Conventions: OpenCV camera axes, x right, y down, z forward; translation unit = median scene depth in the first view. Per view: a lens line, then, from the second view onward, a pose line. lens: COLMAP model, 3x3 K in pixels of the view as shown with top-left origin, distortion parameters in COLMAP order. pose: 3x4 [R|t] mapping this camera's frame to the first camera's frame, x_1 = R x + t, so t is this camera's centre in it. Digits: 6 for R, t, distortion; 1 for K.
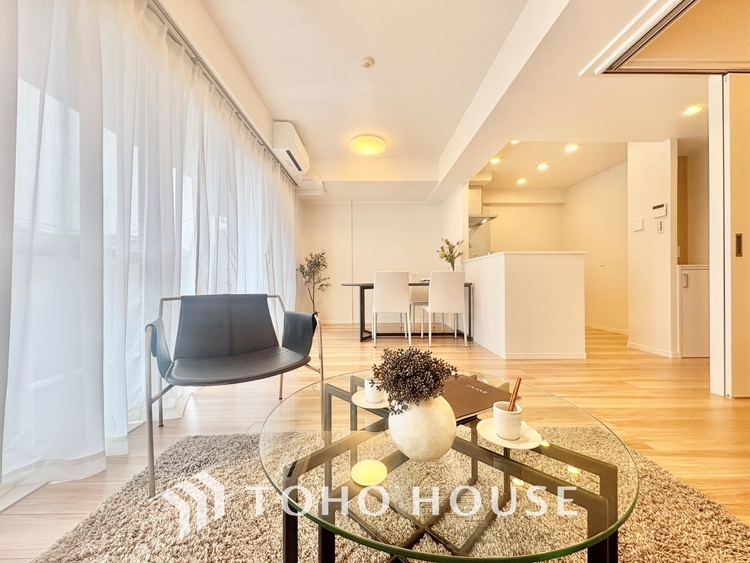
lens RADIAL K [[298.4, 0, 373.8], [0, 298.4, 280.2], [0, 0, 1]] dist [-0.000604, -0.000061]
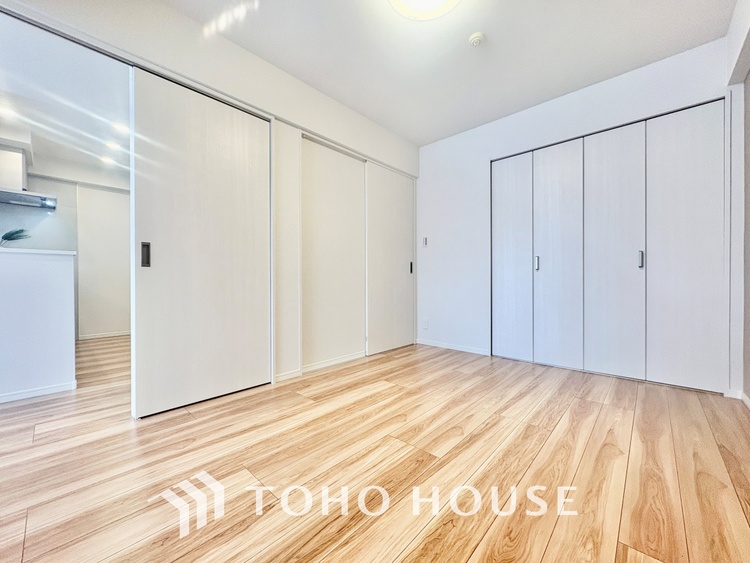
lens RADIAL K [[296.9, 0, 375.4], [0, 296.9, 280.3], [0, 0, 1]] dist [0.003017, 0.000138]
pose [[0.687179, 0.000059, 0.726488, 0.541905], [-0.002653, 0.999994, 0.002428, -0.021127], [-0.726483, -0.003596, 0.687175, -0.090988]]
